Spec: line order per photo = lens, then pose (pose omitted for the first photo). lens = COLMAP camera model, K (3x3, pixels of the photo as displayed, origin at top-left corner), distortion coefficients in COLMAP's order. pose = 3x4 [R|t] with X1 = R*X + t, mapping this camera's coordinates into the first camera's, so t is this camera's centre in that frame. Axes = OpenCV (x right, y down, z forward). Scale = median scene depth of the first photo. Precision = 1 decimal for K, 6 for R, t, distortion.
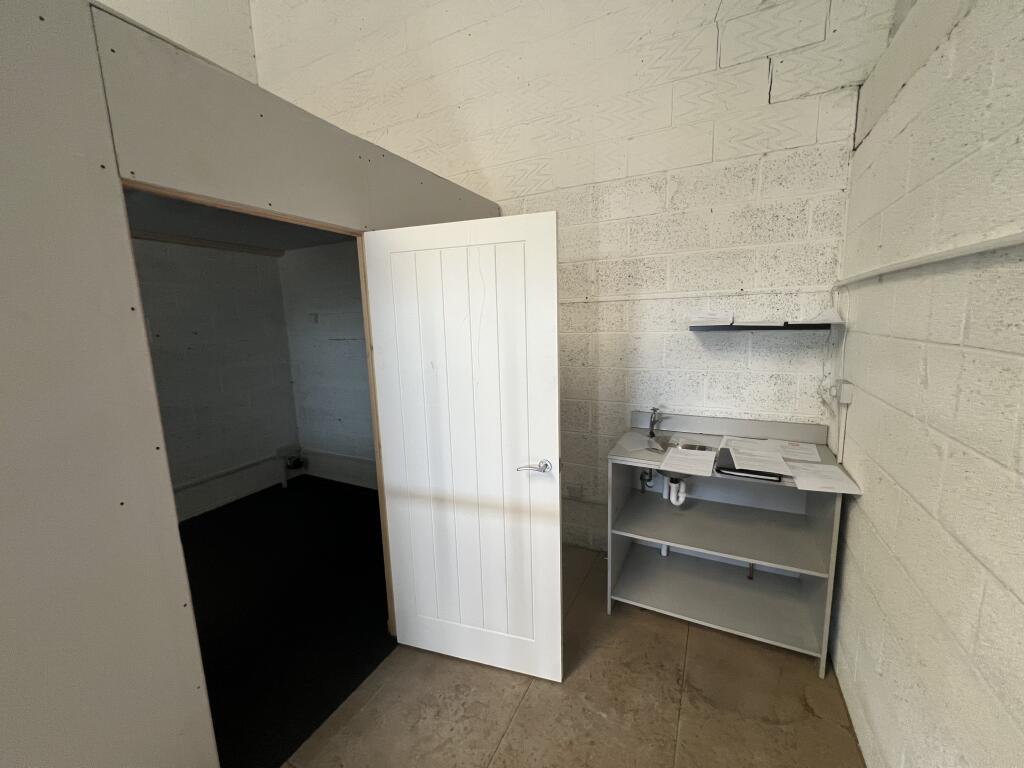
lens RADIAL K [[410.8, 0, 505.9], [0, 410.8, 383.7], [0, 0, 1]] dist [0.000348, 0.000425]
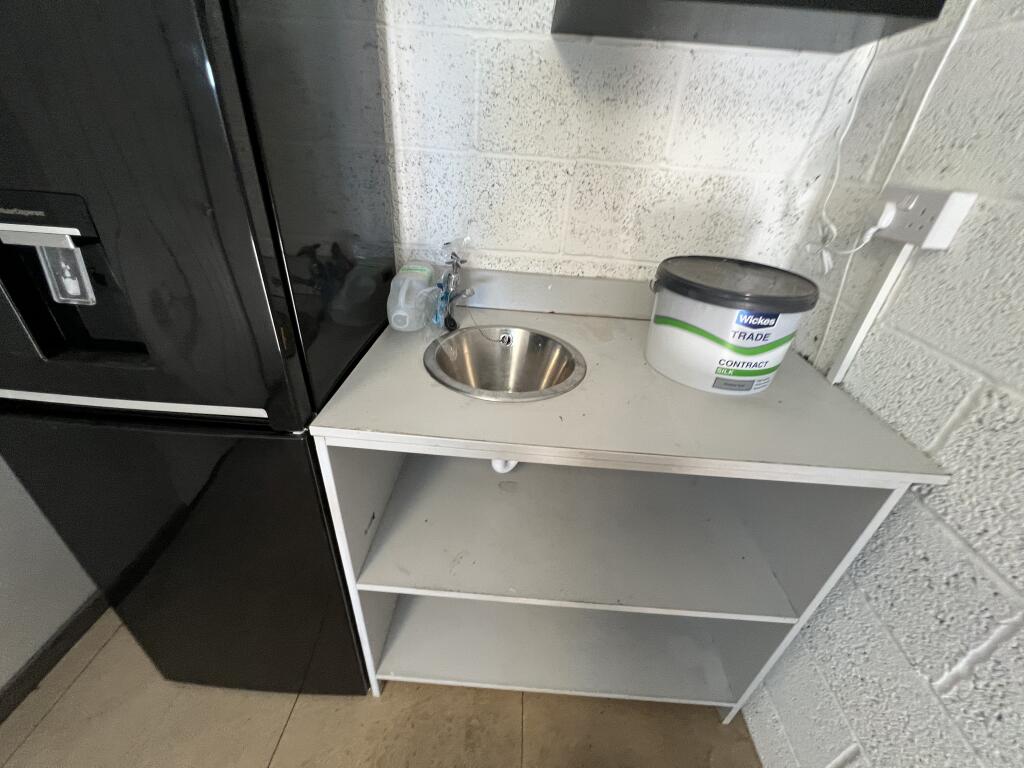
lens RADIAL K [[410.8, 0, 506.6], [0, 410.8, 384.6], [0, 0, 1]] dist [0.000348, 0.000425]
pose [[0.898142, -0.140414, 0.416683, 0.228040], [-0.026665, 0.928505, 0.370362, 0.025700], [-0.438897, -0.343749, 0.830185, 0.618779]]
